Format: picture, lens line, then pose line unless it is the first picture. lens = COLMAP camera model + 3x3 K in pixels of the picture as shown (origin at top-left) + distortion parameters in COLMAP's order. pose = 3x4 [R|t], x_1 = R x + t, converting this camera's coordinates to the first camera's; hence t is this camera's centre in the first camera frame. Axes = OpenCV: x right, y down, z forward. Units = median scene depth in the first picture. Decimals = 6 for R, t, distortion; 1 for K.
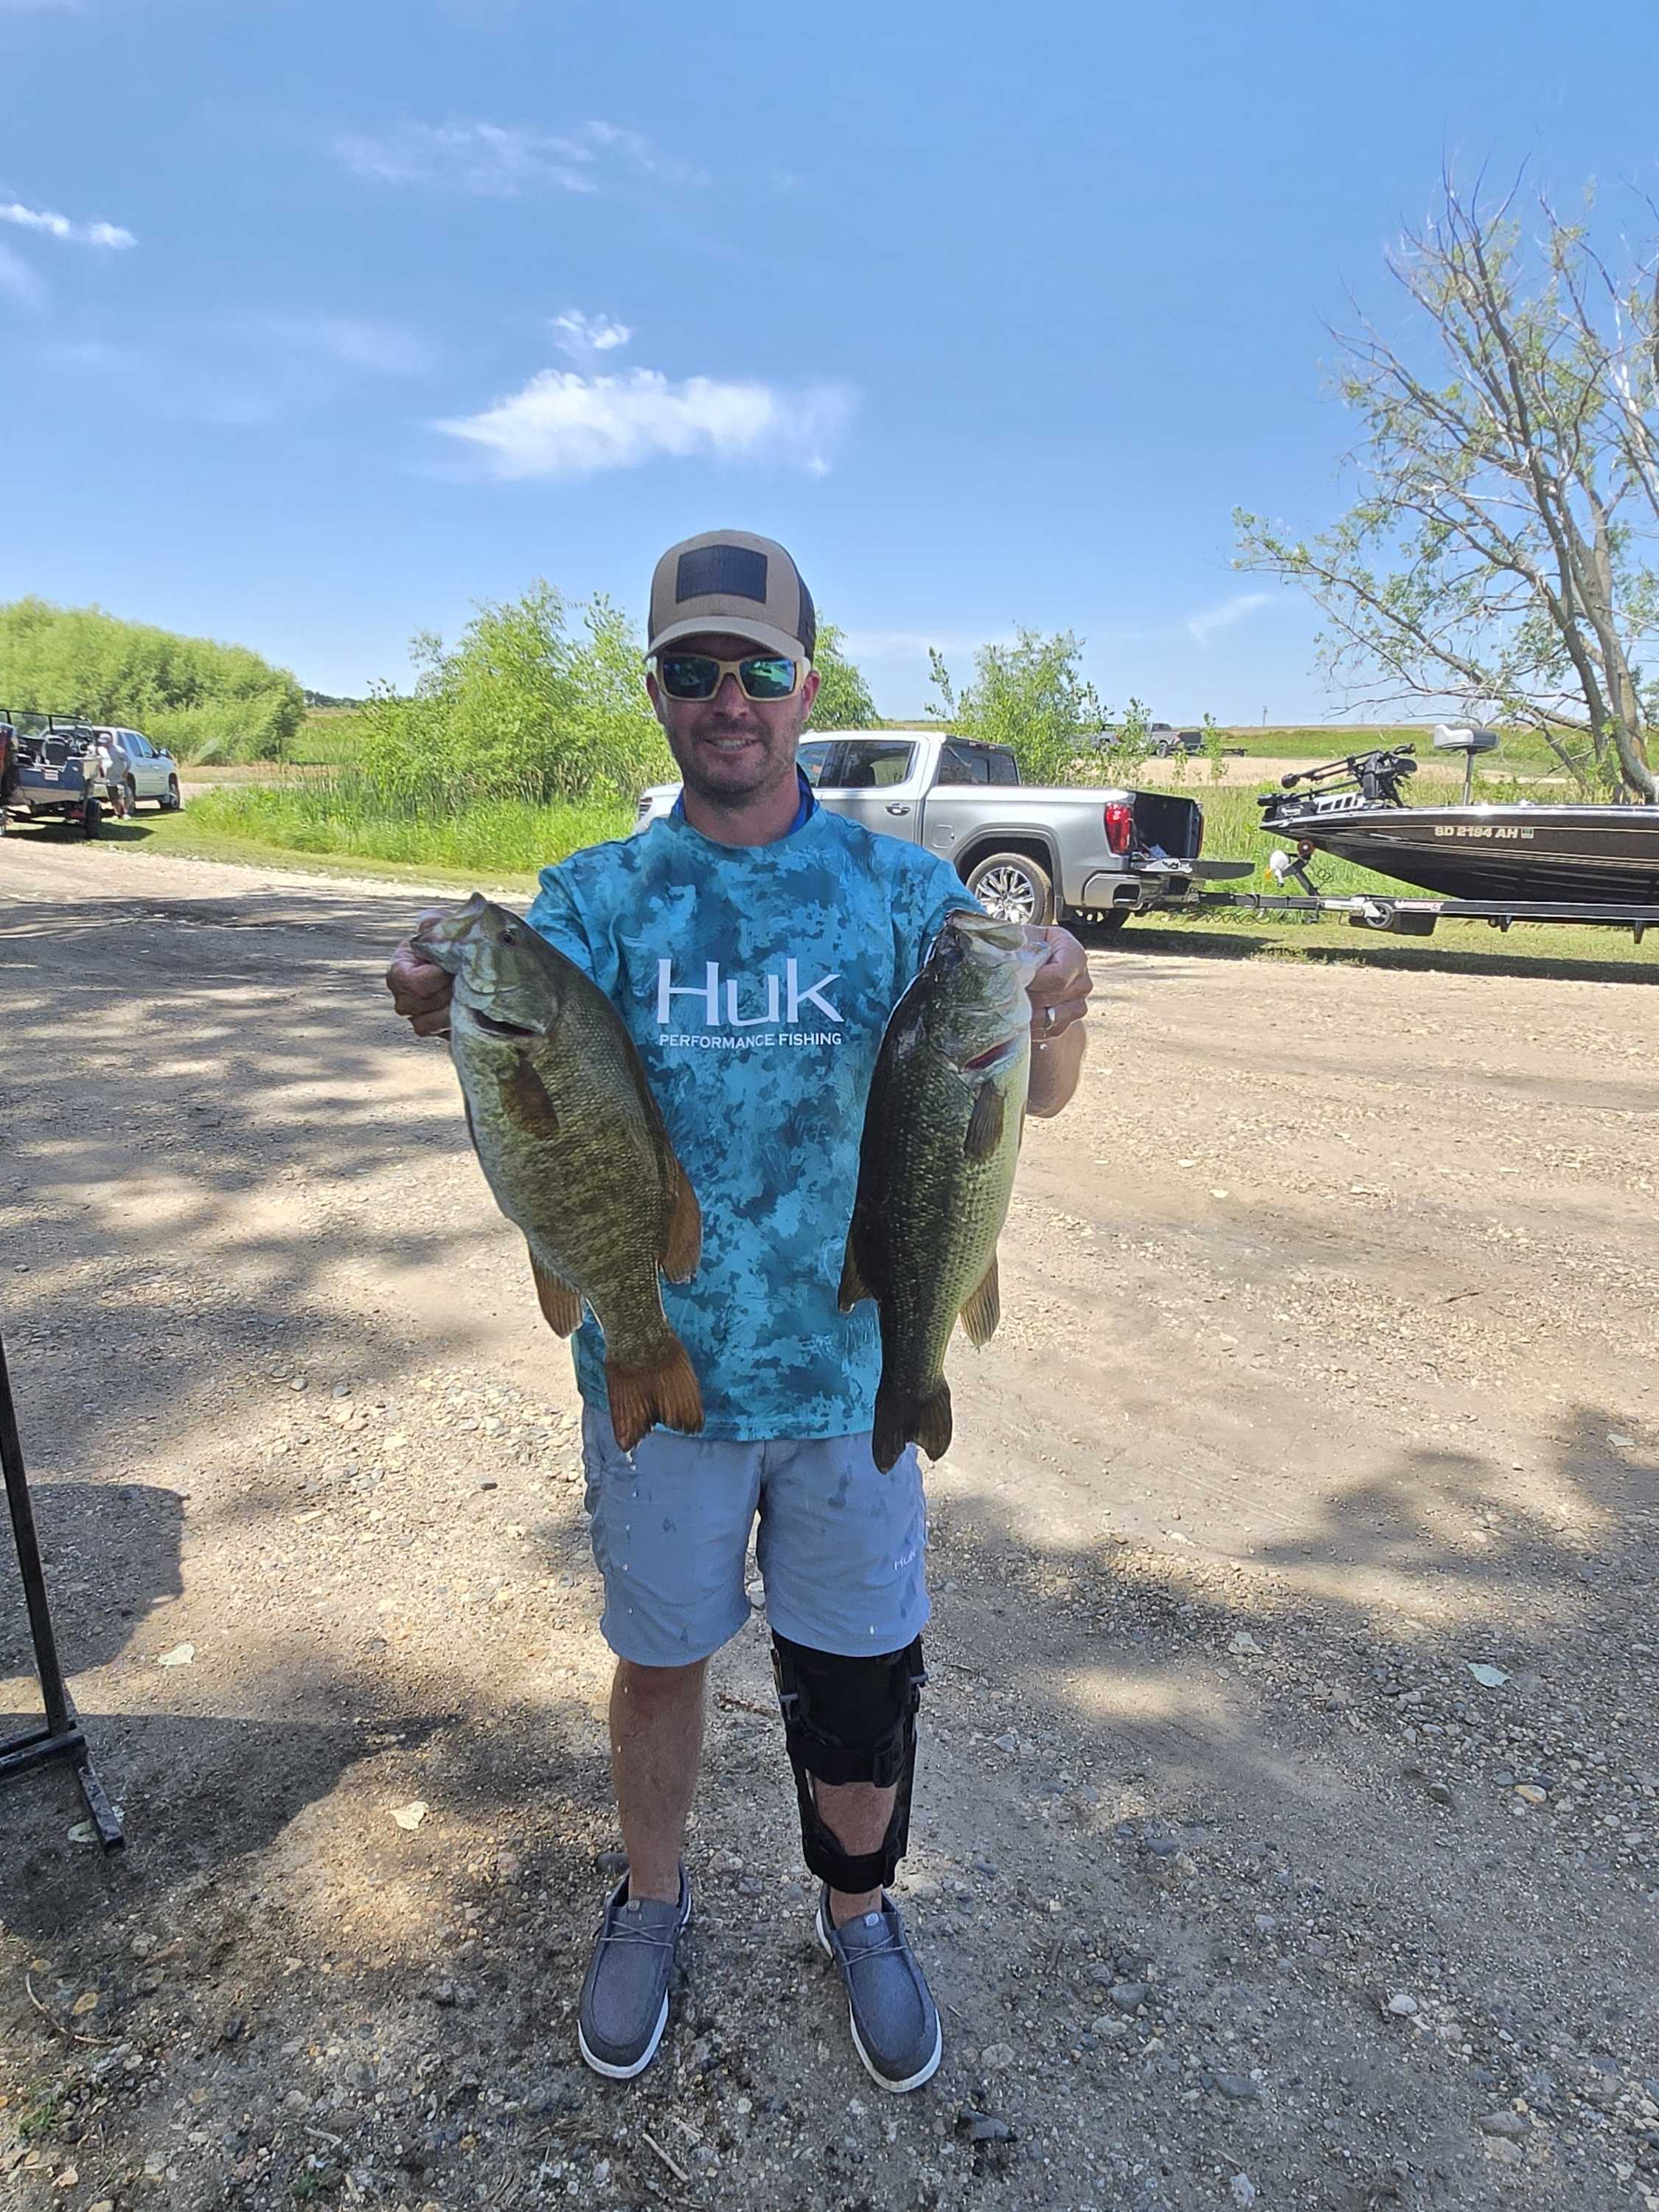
lens RADIAL K [[1432.2, 0, 836.2], [0, 1432.2, 1147.3], [0, 0, 1]] dist [-0.003964, 0.002590]
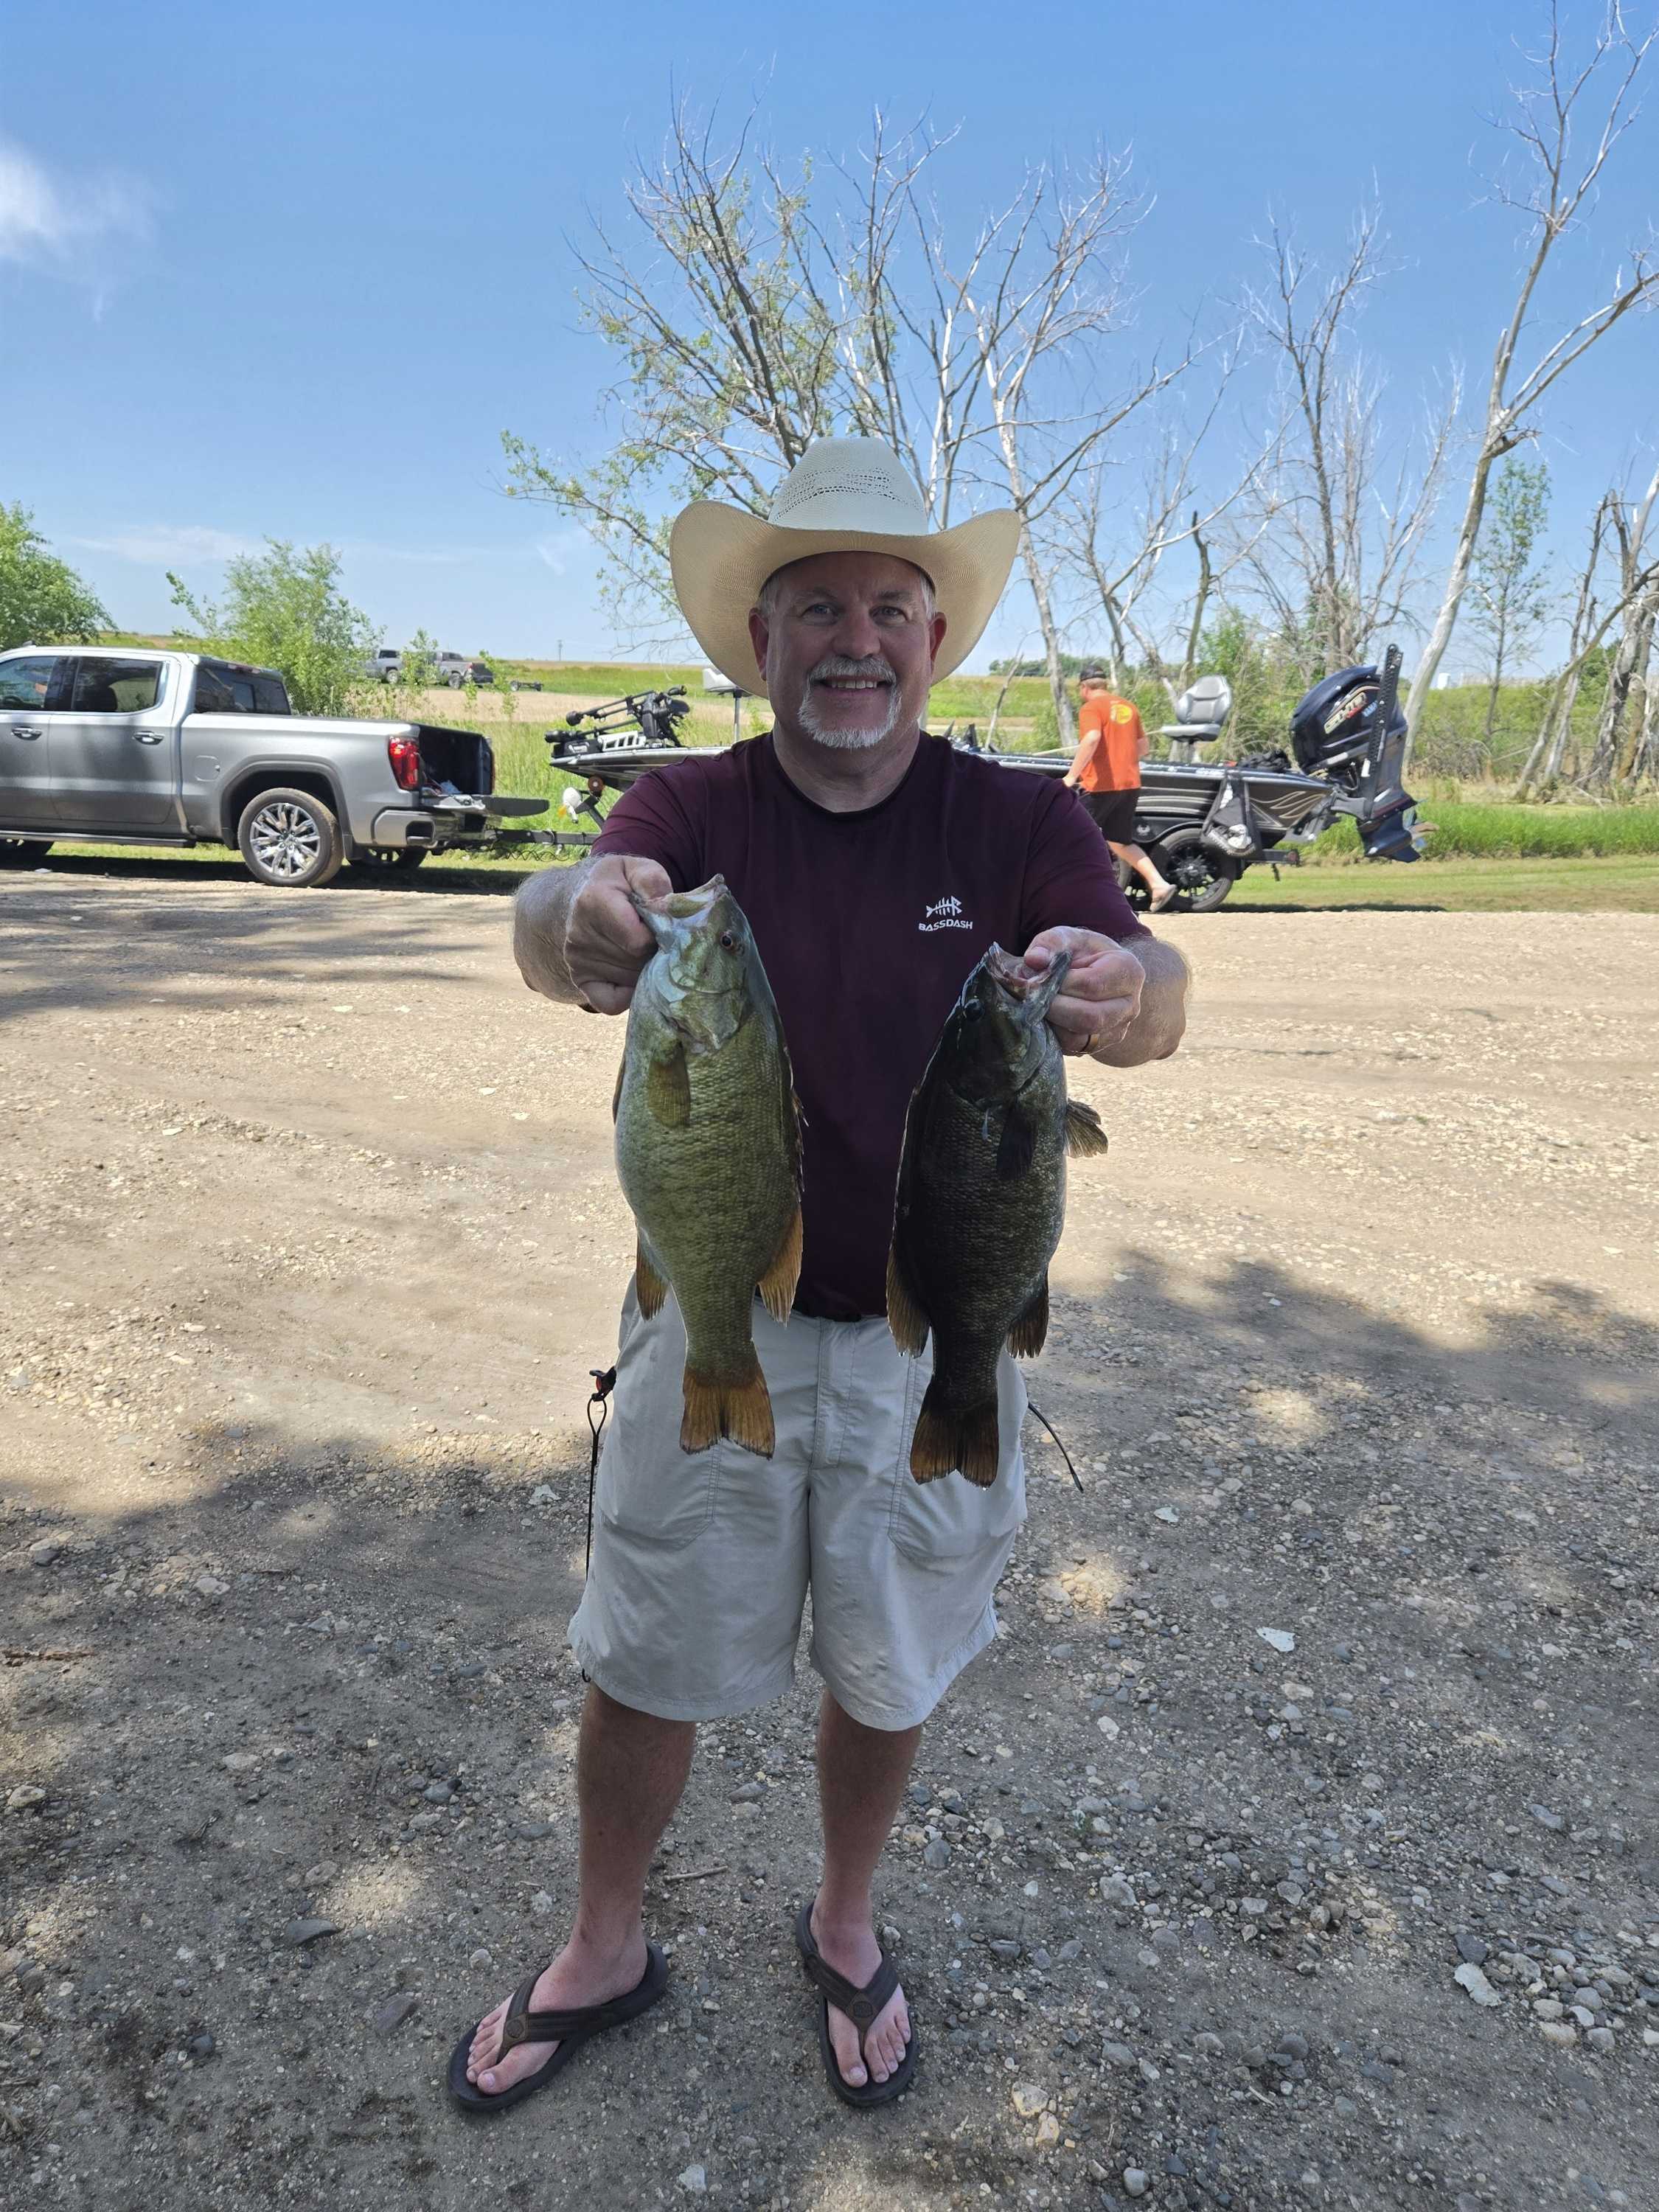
lens RADIAL K [[1502.2, 0, 842.5], [0, 1502.2, 1094.7], [0, 0, 1]] dist [0.061937, -0.052793]
pose [[0.897379, -0.084662, 0.433062, 0.002216], [0.086475, 0.996133, 0.015550, 0.008220], [-0.432703, 0.023494, 0.901230, -0.035691]]
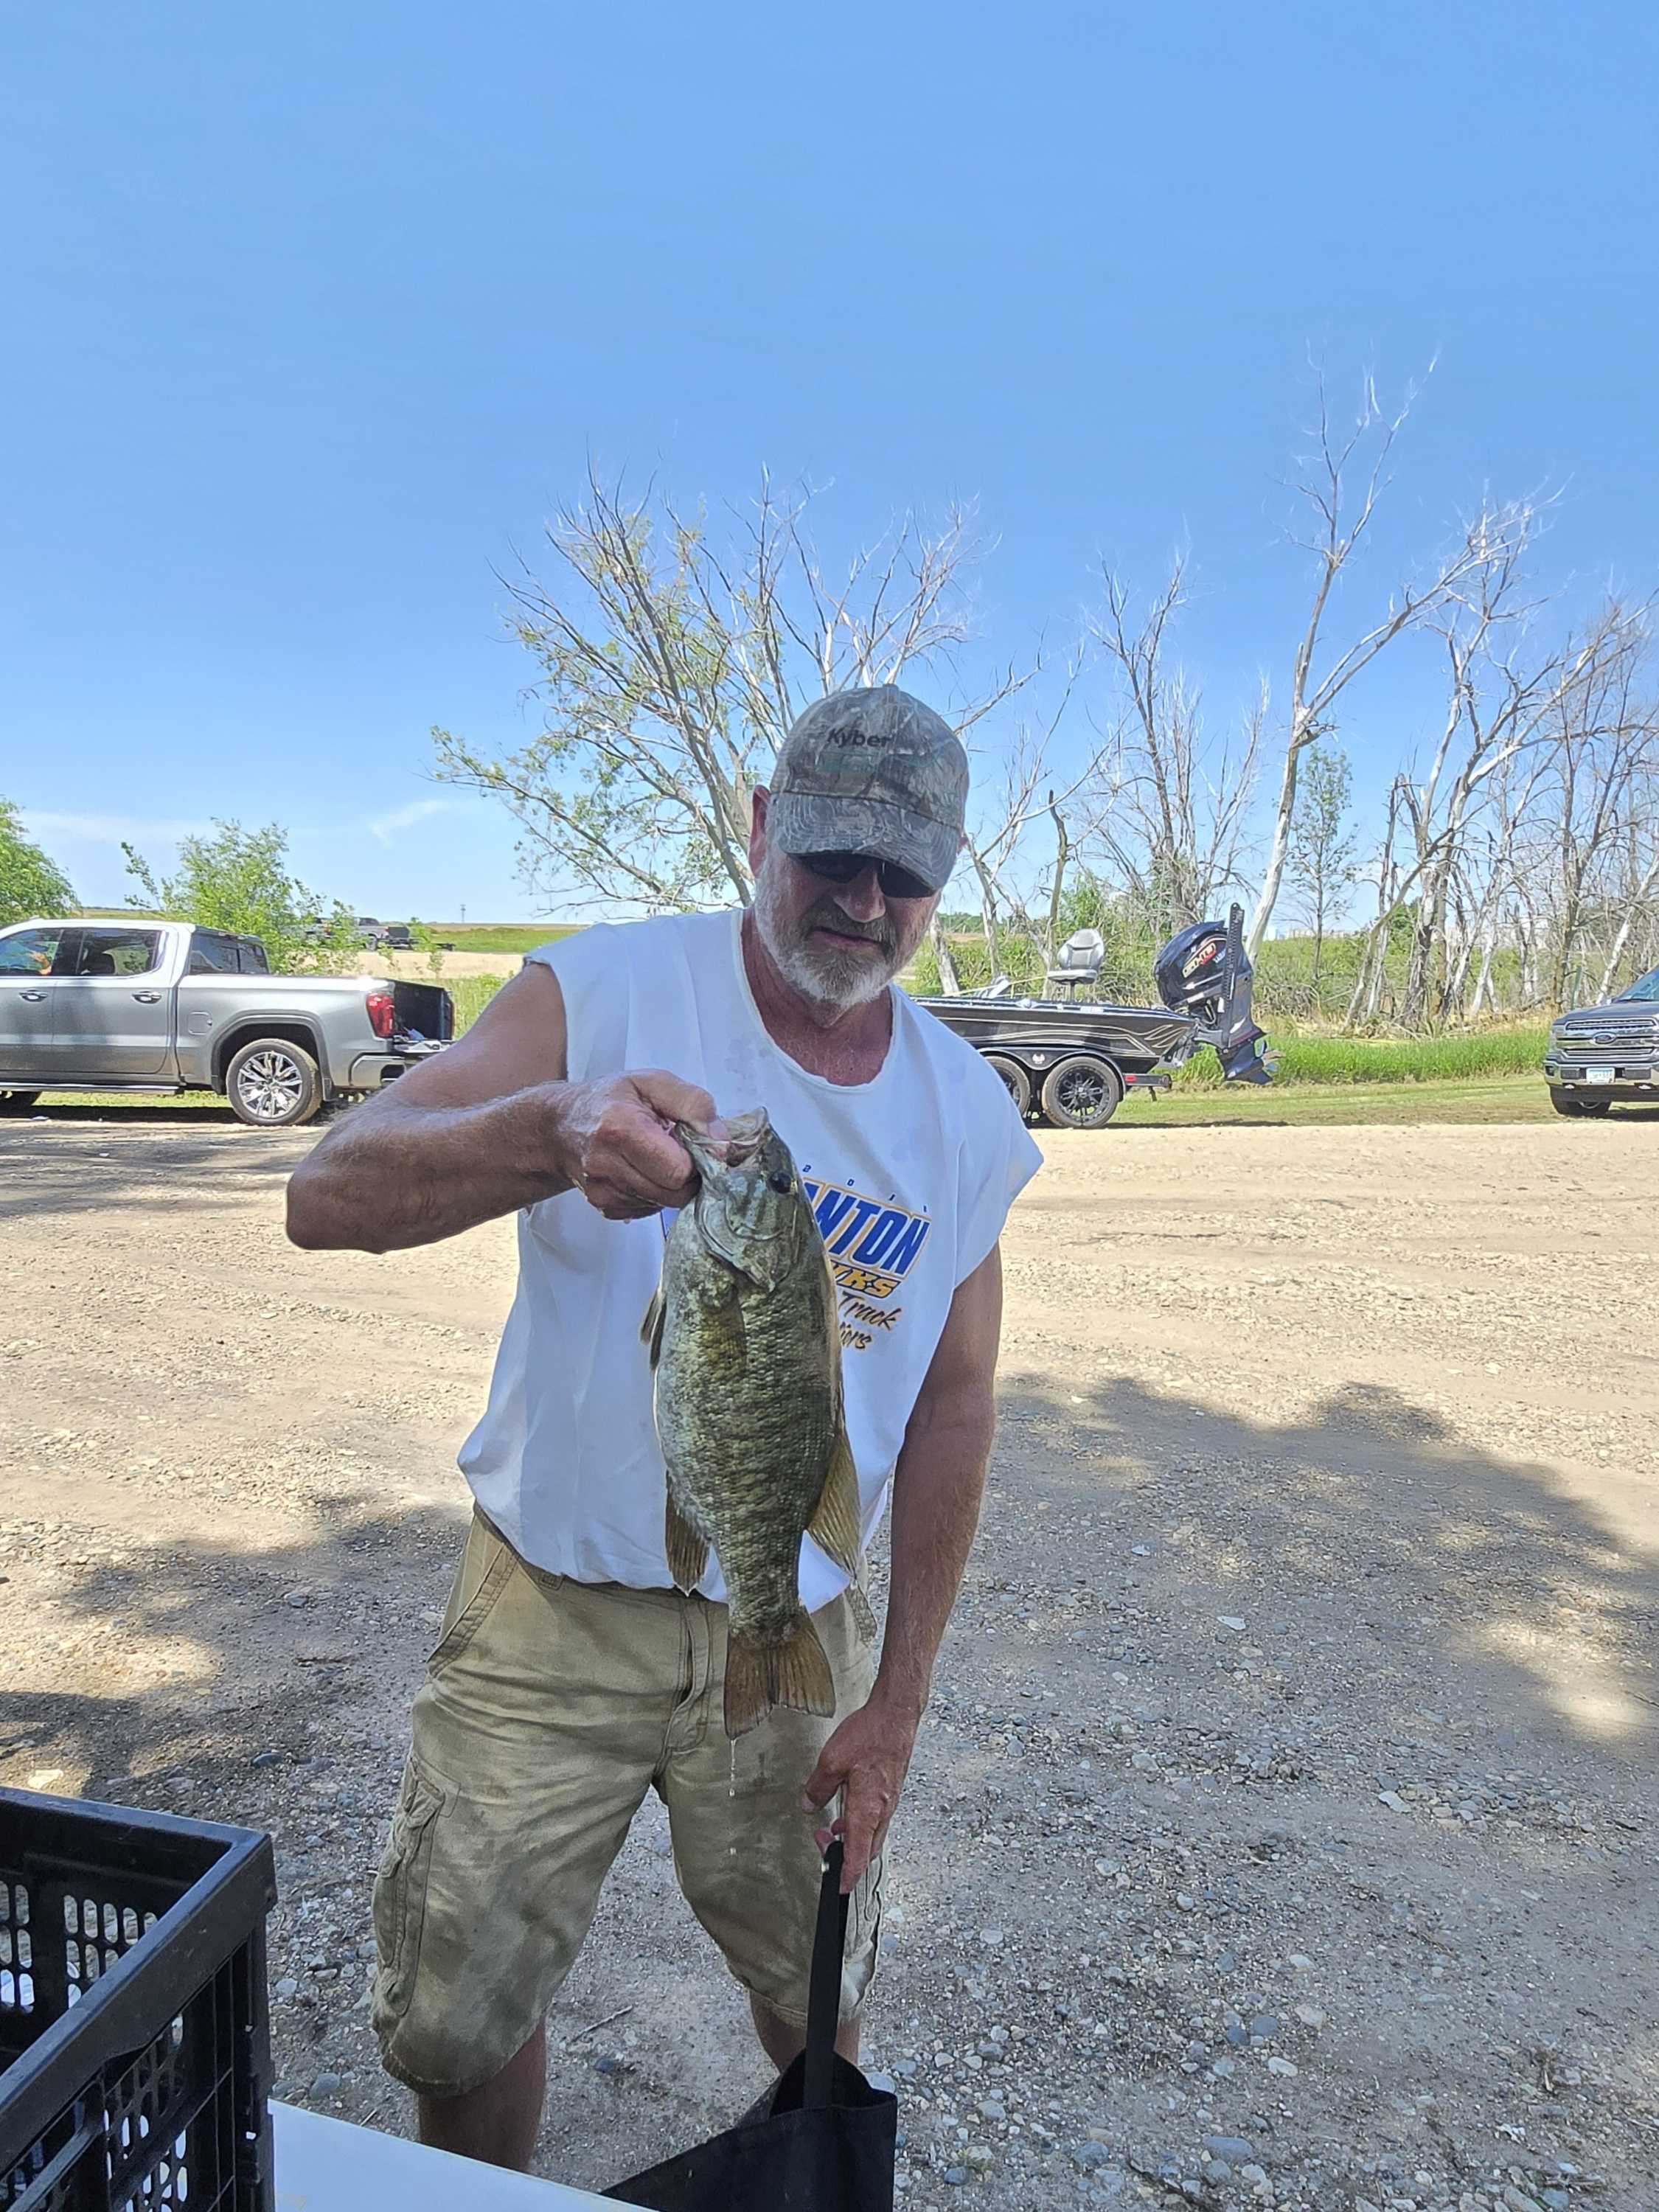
lens RADIAL K [[1452.1, 0, 824.7], [0, 1452.1, 1135.7], [0, 0, 1]] dist [0.002703, -0.006344]
pose [[0.864983, -0.046368, 0.499654, -0.059884], [0.115549, 0.987369, -0.108406, 0.023178], [-0.488316, 0.151504, 0.859415, -0.082967]]
